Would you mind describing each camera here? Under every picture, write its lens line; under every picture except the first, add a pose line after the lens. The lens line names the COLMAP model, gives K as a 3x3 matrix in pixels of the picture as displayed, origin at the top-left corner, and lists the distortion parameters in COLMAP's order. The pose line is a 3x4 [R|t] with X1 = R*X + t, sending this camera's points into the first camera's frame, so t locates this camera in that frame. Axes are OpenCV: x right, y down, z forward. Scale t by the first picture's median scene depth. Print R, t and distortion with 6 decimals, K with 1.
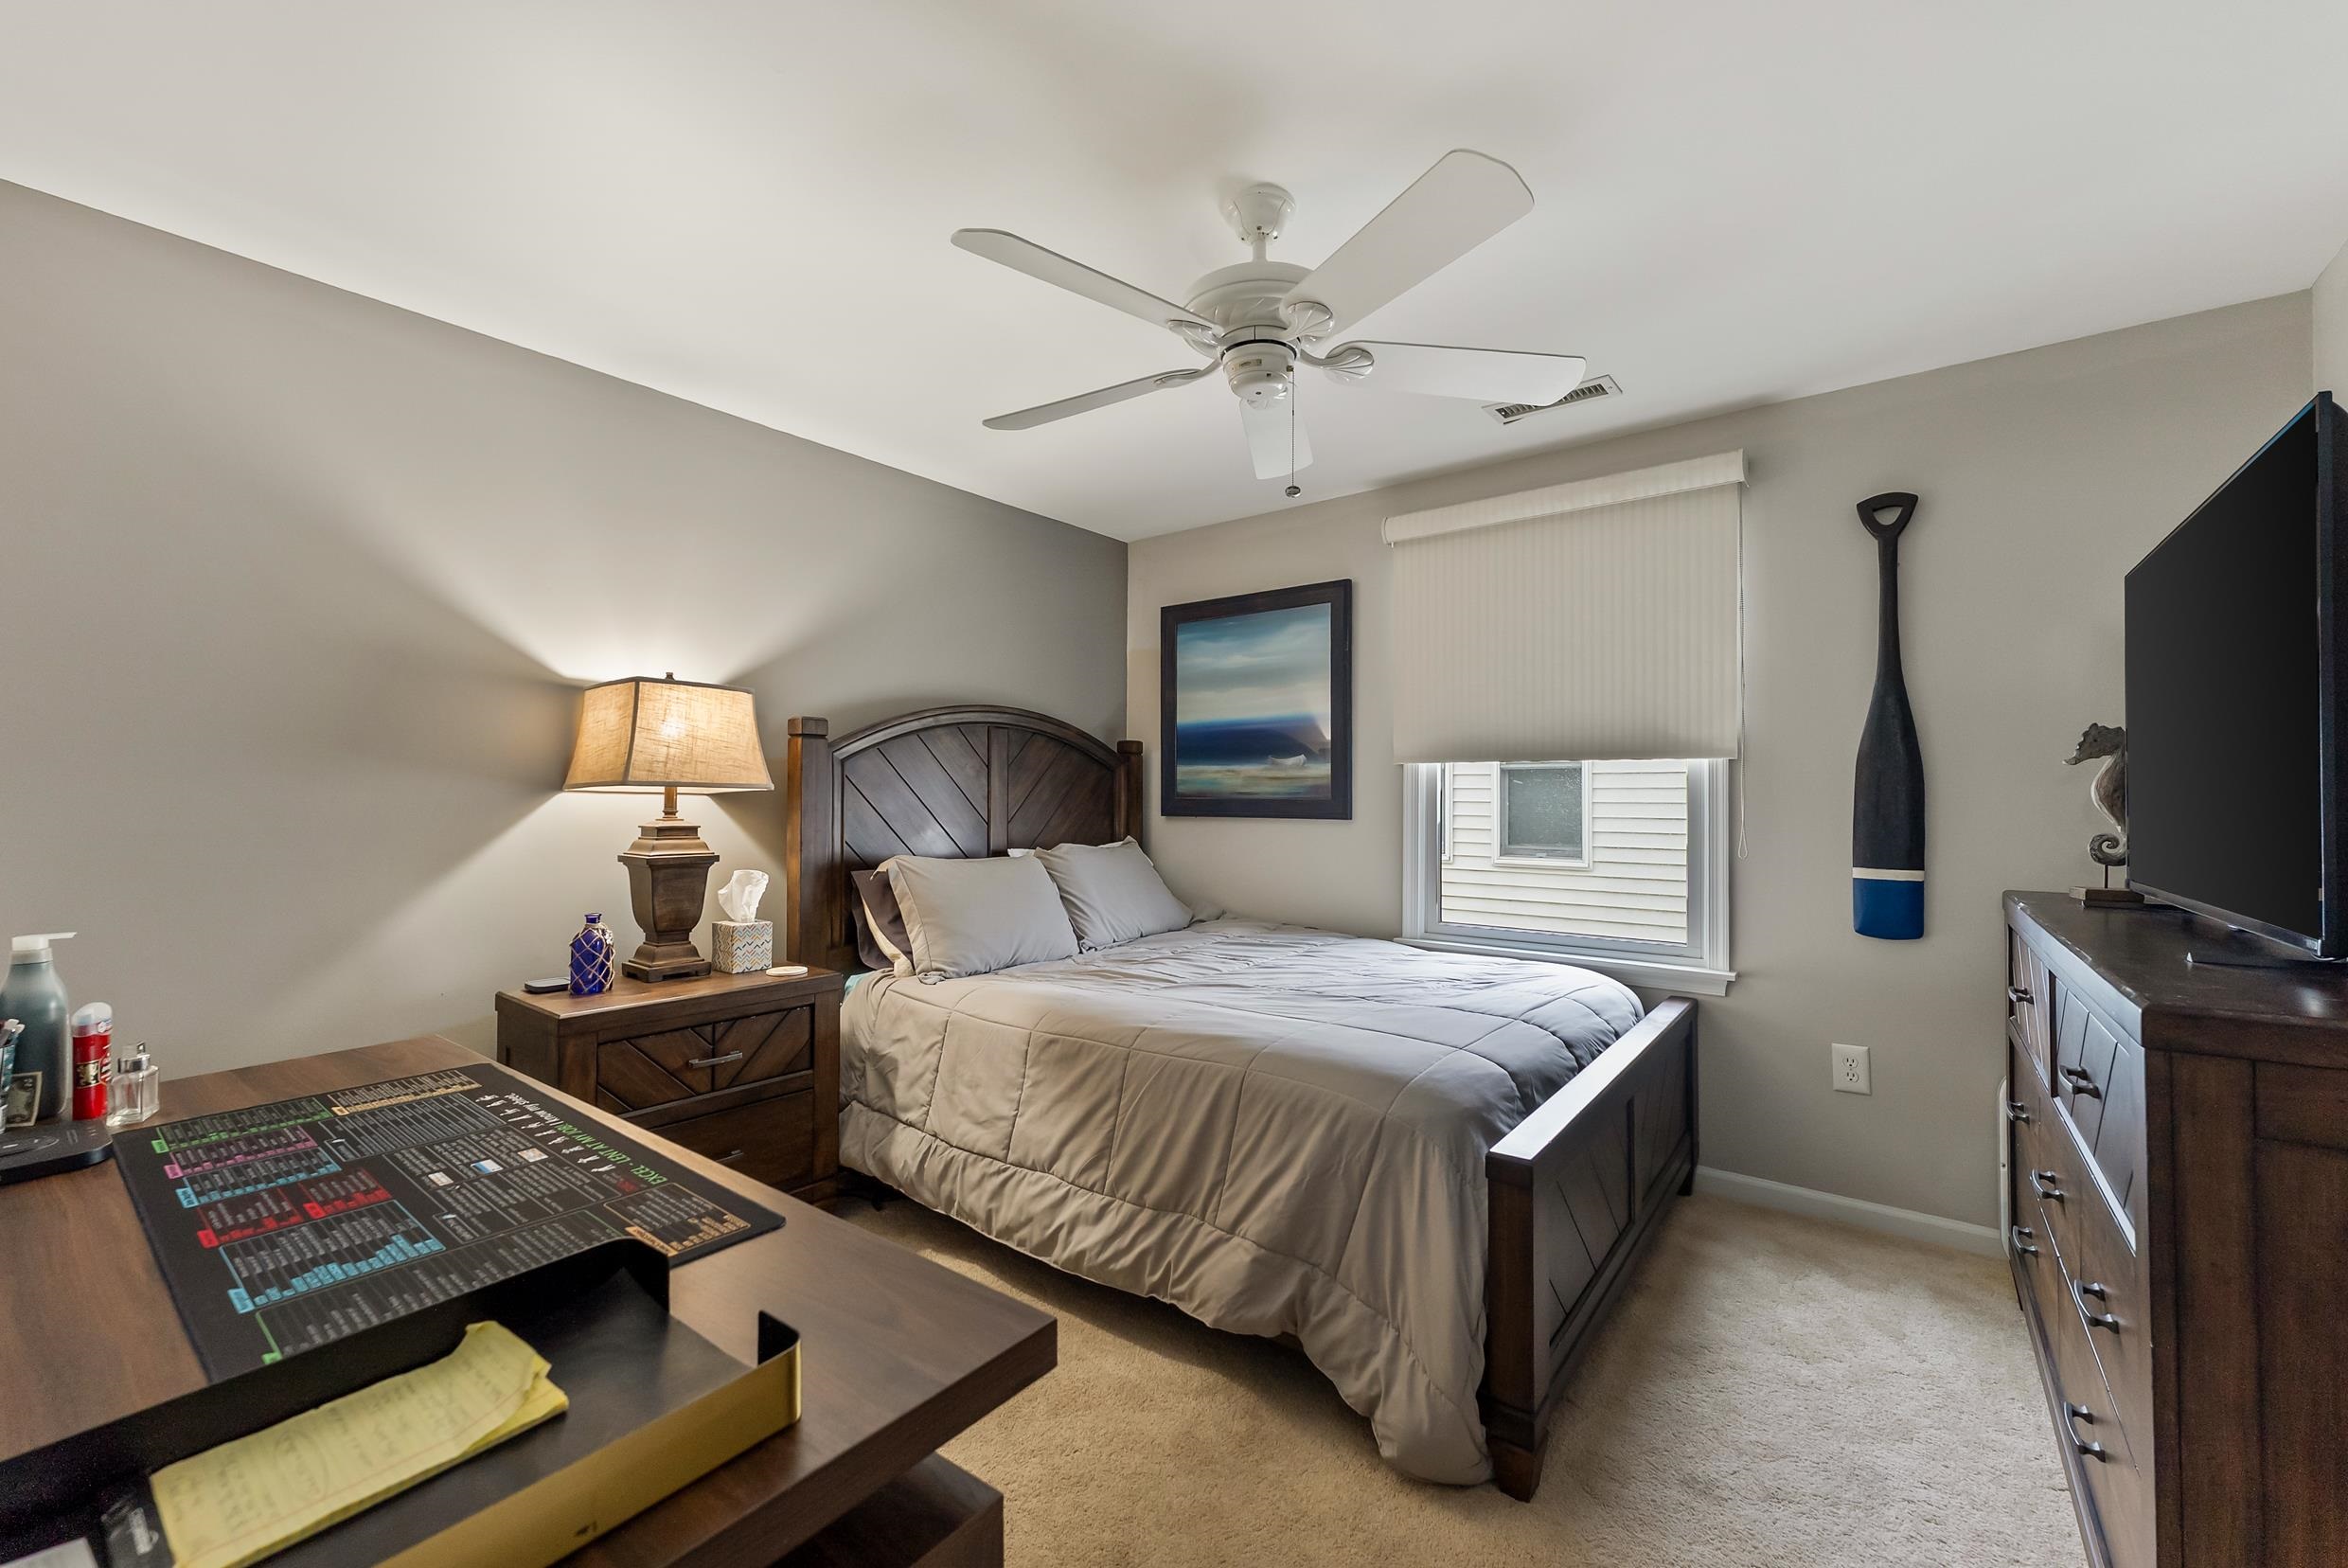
lens RADIAL K [[949.6, 0, 1170.0], [0, 949.6, 777.0], [0, 0, 1]] dist [0.004749, -0.000055]
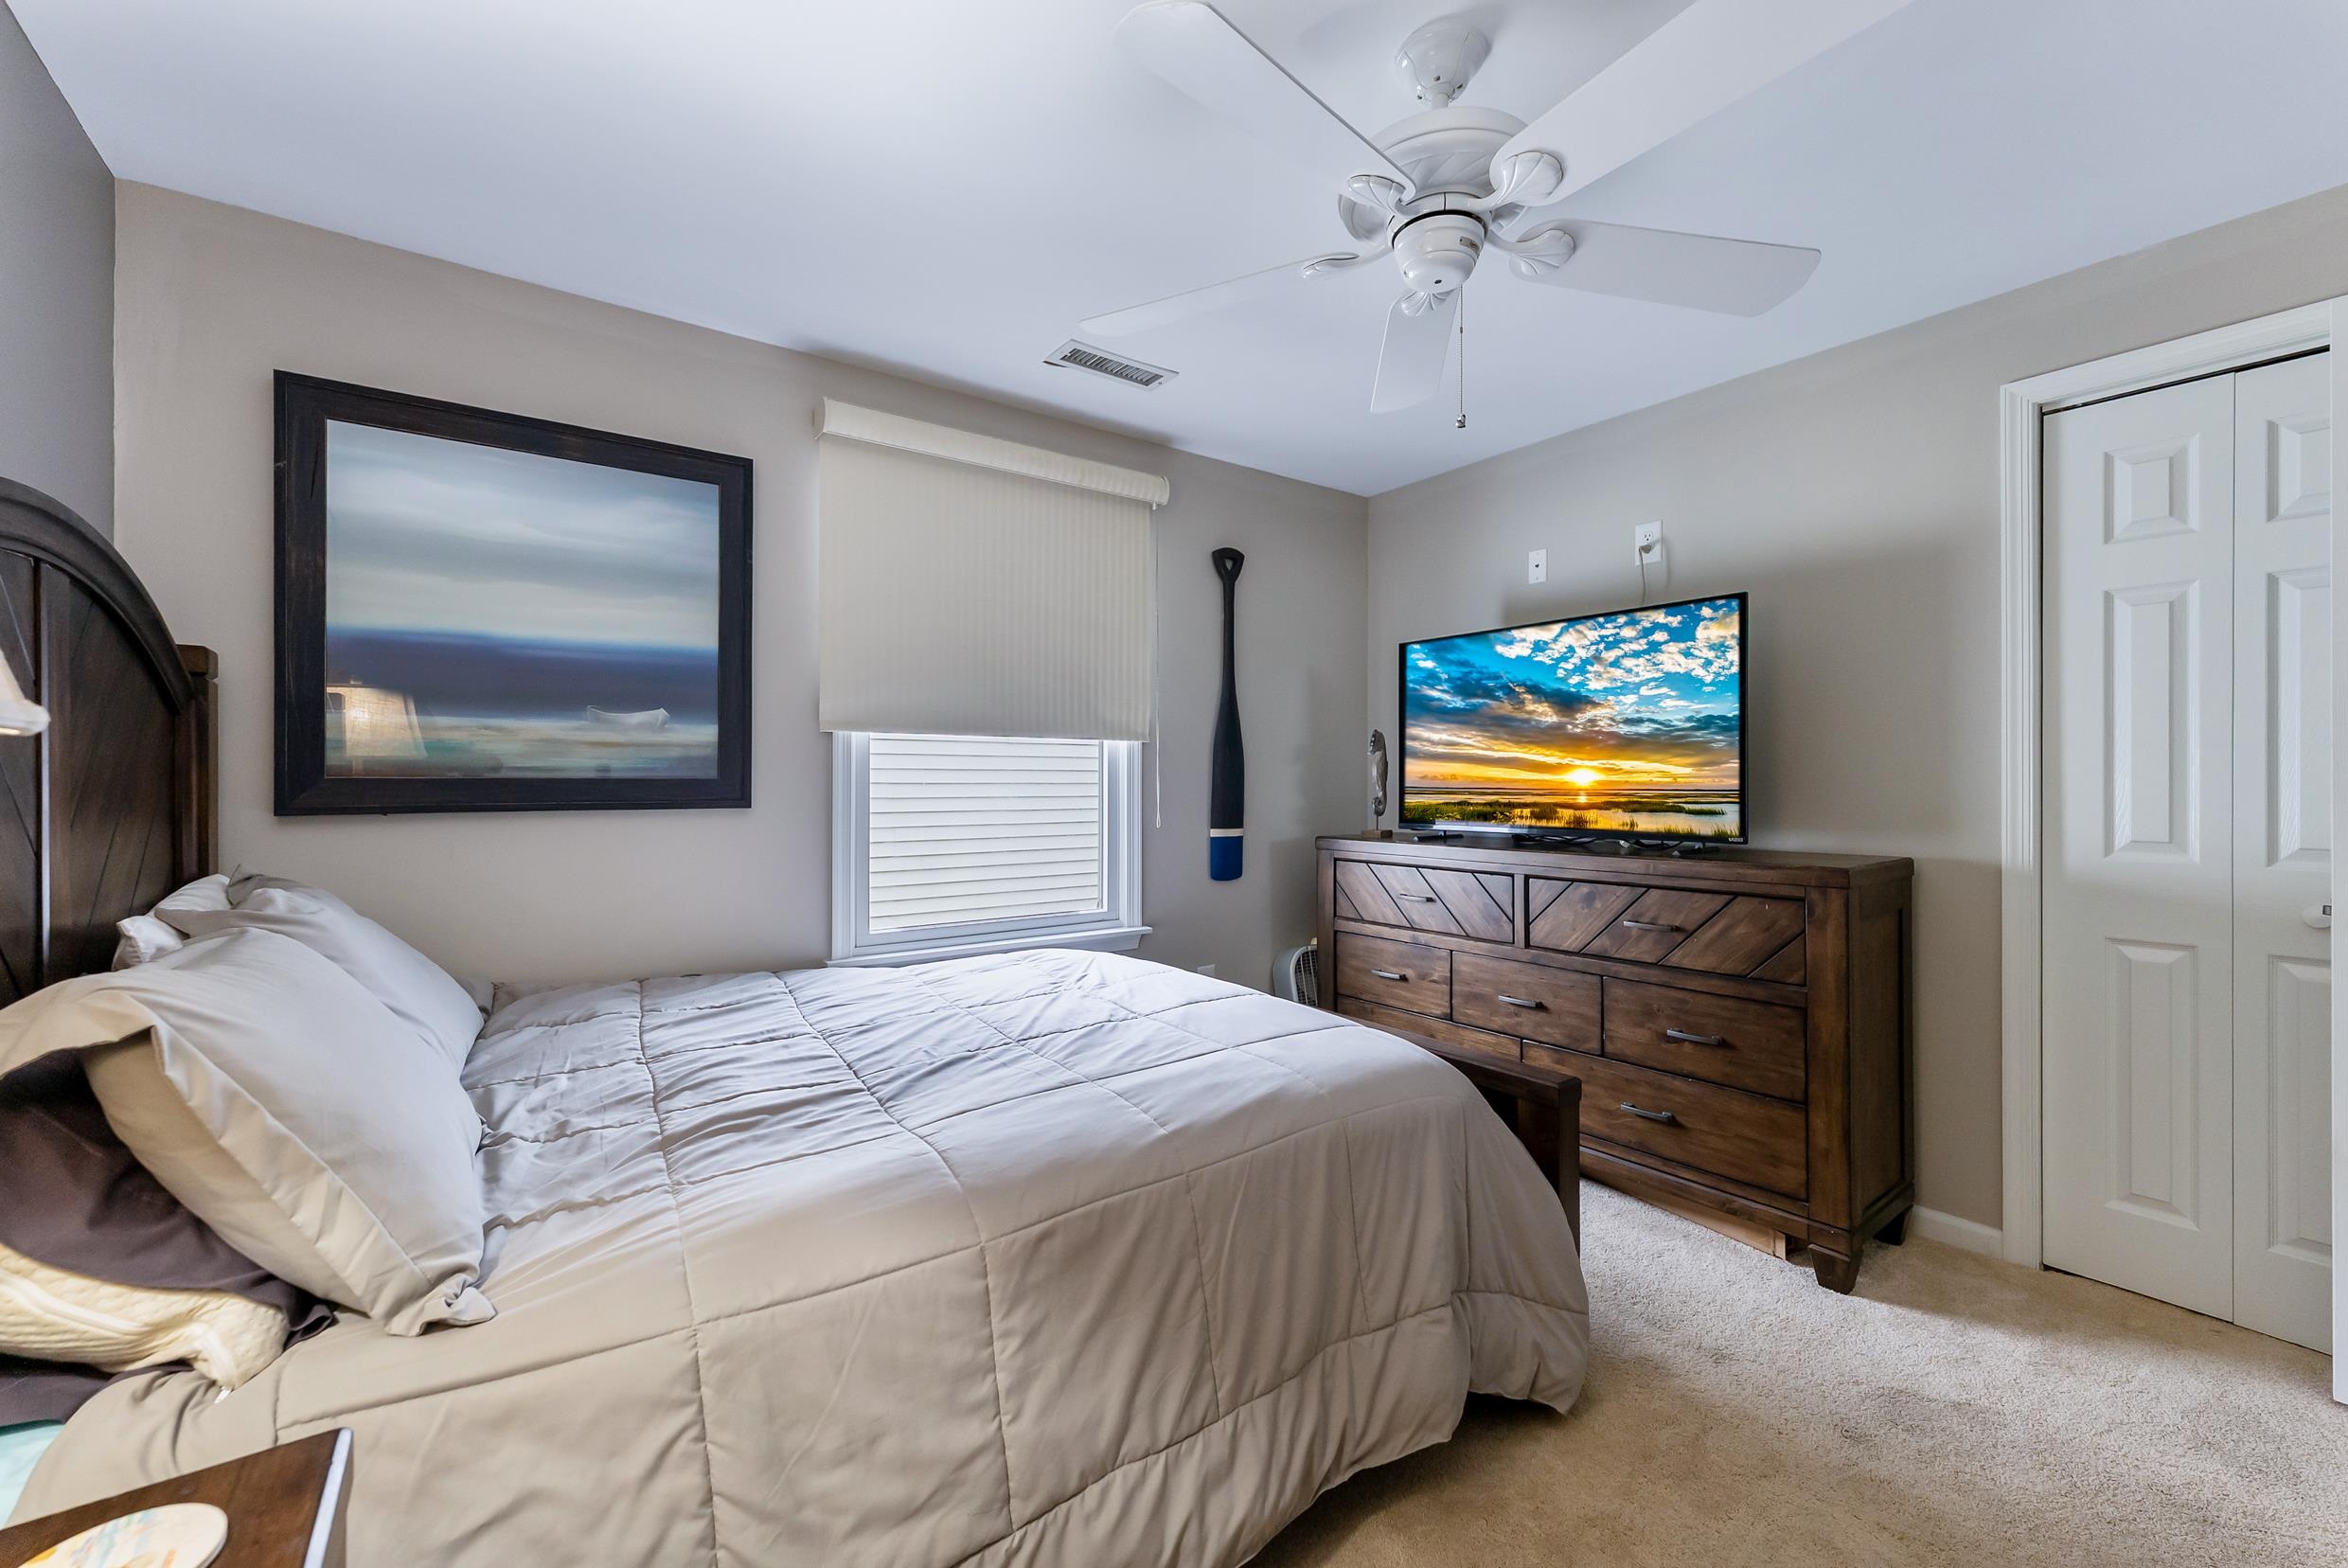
lens RADIAL K [[949.6, 0, 1170.0], [0, 949.6, 777.0], [0, 0, 1]] dist [0.004749, -0.000055]
pose [[0.268212, -0.000883, 0.963359, -0.545803], [-0.018965, 0.999801, 0.006196, 0.016903], [-0.963173, -0.019932, 0.268142, 0.710462]]
